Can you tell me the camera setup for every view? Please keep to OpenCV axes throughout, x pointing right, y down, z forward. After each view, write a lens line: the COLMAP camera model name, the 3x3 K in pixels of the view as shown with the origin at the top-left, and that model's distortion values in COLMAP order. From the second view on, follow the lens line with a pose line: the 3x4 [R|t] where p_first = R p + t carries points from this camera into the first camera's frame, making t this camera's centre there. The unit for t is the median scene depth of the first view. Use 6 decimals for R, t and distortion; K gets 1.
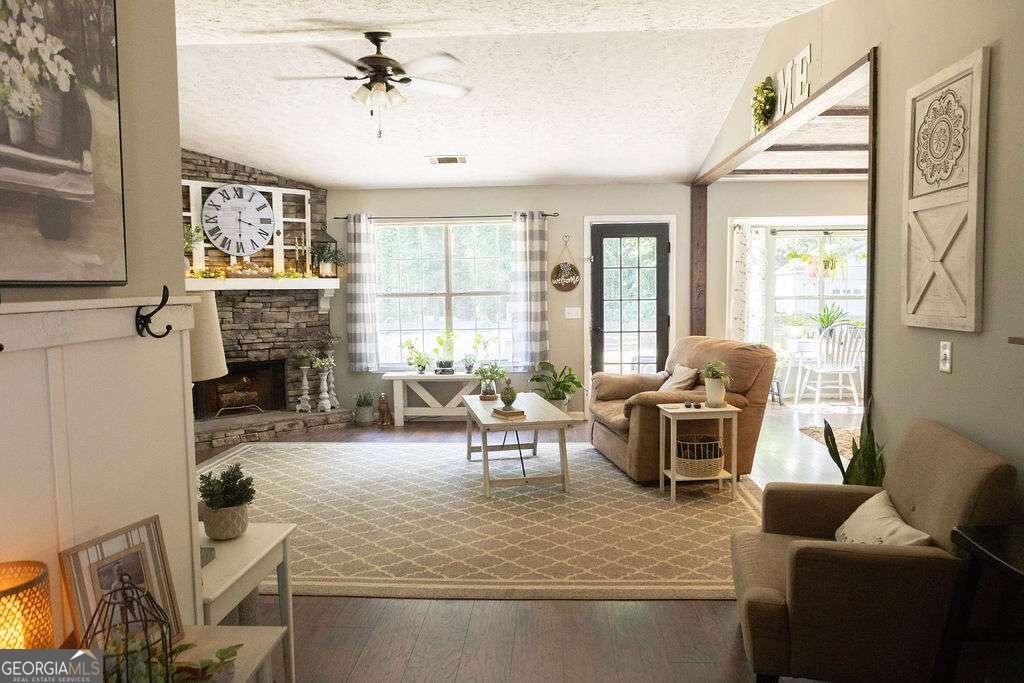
lens RADIAL K [[699.4, 0, 512.0], [0, 699.4, 341.5], [0, 0, 1]] dist [-0.025311, 0.002148]
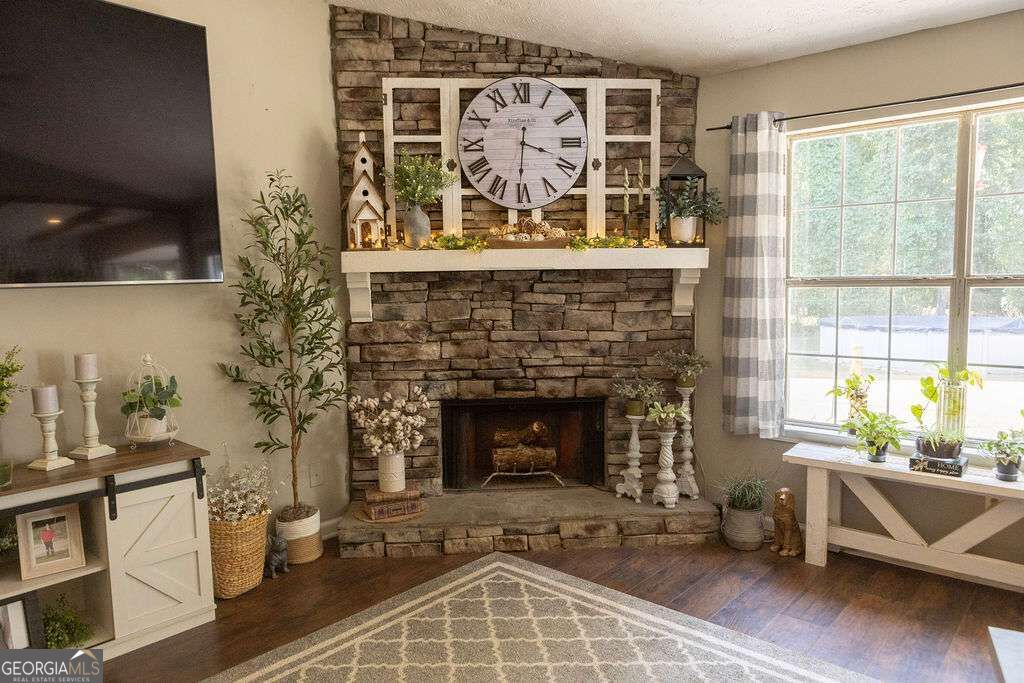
lens RADIAL K [[699.4, 0, 512.0], [0, 699.4, 341.5], [0, 0, 1]] dist [-0.025311, 0.002148]
pose [[0.789538, 0.060616, -0.610701, -0.049242], [-0.043952, 0.998140, 0.042250, -0.038901], [0.612126, -0.006517, 0.790733, 0.526353]]
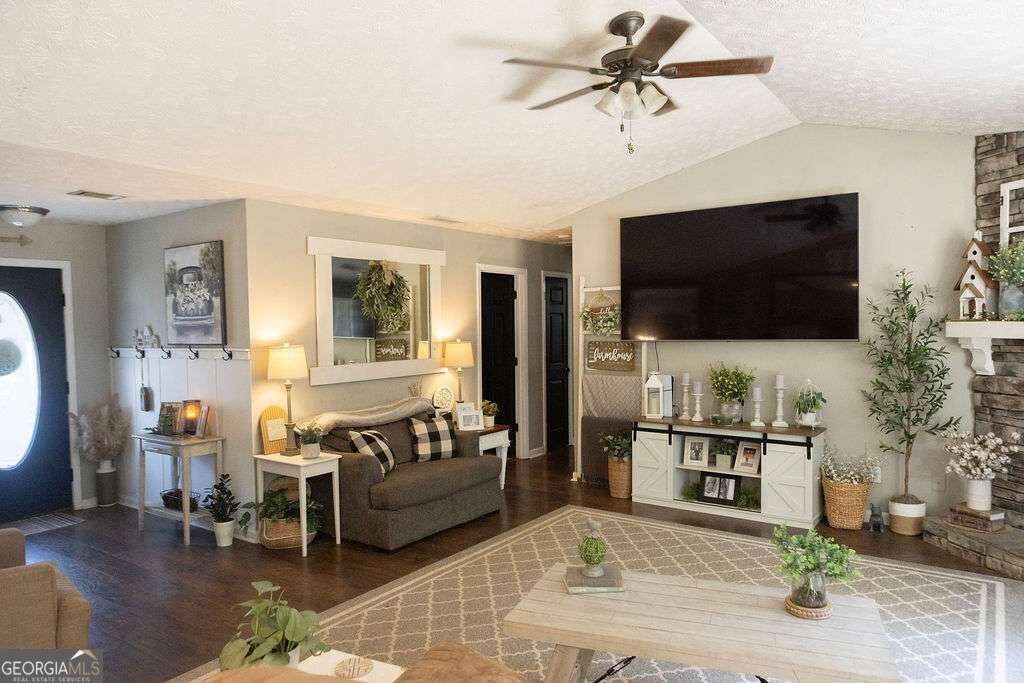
lens RADIAL K [[680.8, 0, 512.0], [0, 680.8, 341.5], [0, 0, 1]] dist [-0.023561, -0.000289]
pose [[-0.529324, 0.048392, -0.847038, 0.333375], [-0.044670, 0.995398, 0.084783, -0.093910], [0.847243, 0.082715, -0.524726, 0.830808]]
